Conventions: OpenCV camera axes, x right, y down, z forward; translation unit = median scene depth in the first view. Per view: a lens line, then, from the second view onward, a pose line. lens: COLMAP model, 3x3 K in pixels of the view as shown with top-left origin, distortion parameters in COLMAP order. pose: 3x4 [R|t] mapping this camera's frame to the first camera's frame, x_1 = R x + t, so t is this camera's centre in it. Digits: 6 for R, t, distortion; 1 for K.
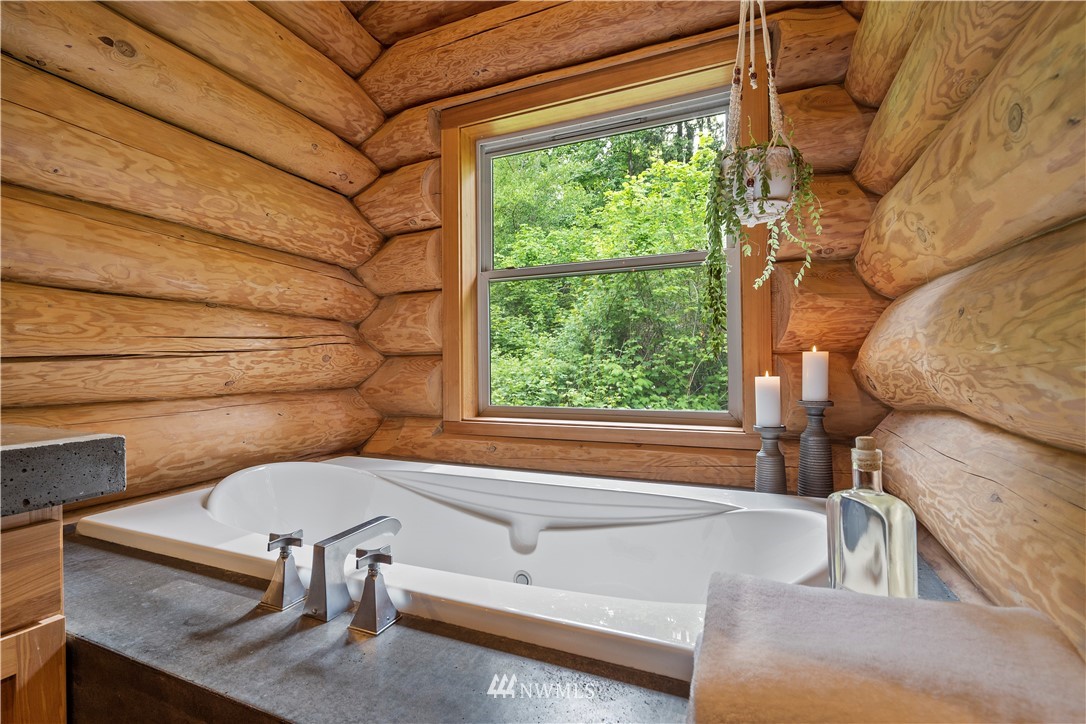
lens RADIAL K [[493.7, 0, 540.1], [0, 493.7, 361.8], [0, 0, 1]] dist [-0.005834, 0.000640]
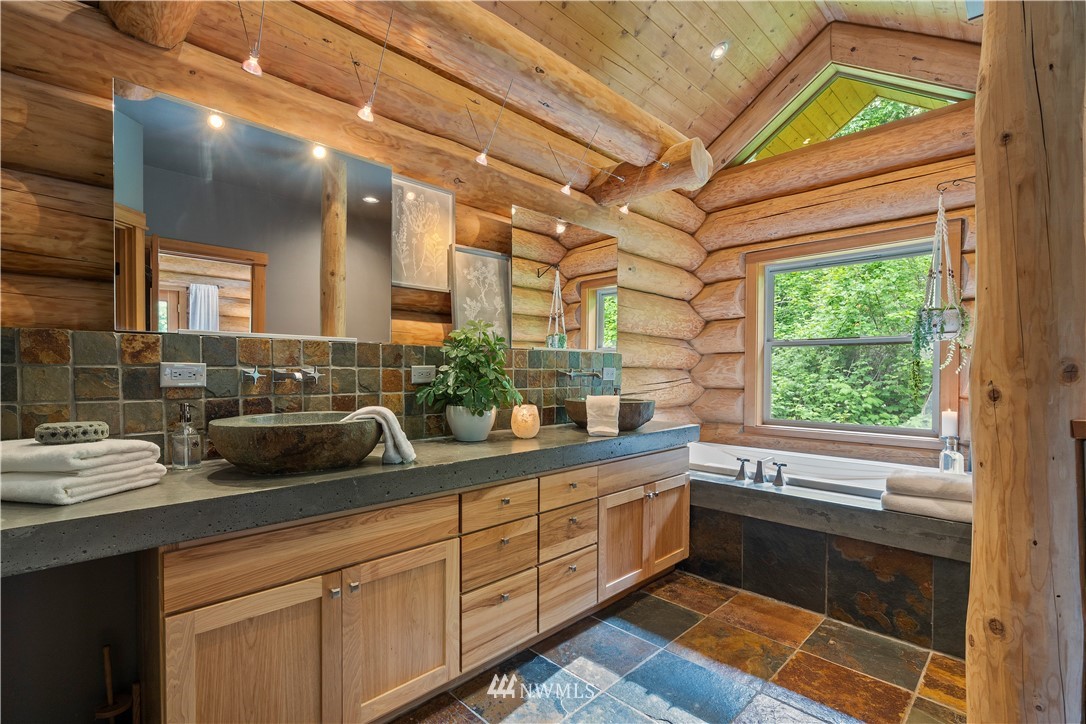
lens RADIAL K [[493.7, 0, 540.8], [0, 493.7, 382.0], [0, 0, 1]] dist [-0.005834, 0.000640]
pose [[0.926307, 0.018891, -0.376295, -0.197613], [-0.008591, 0.999542, 0.029031, -0.082768], [0.376671, -0.023659, 0.926045, -0.901152]]
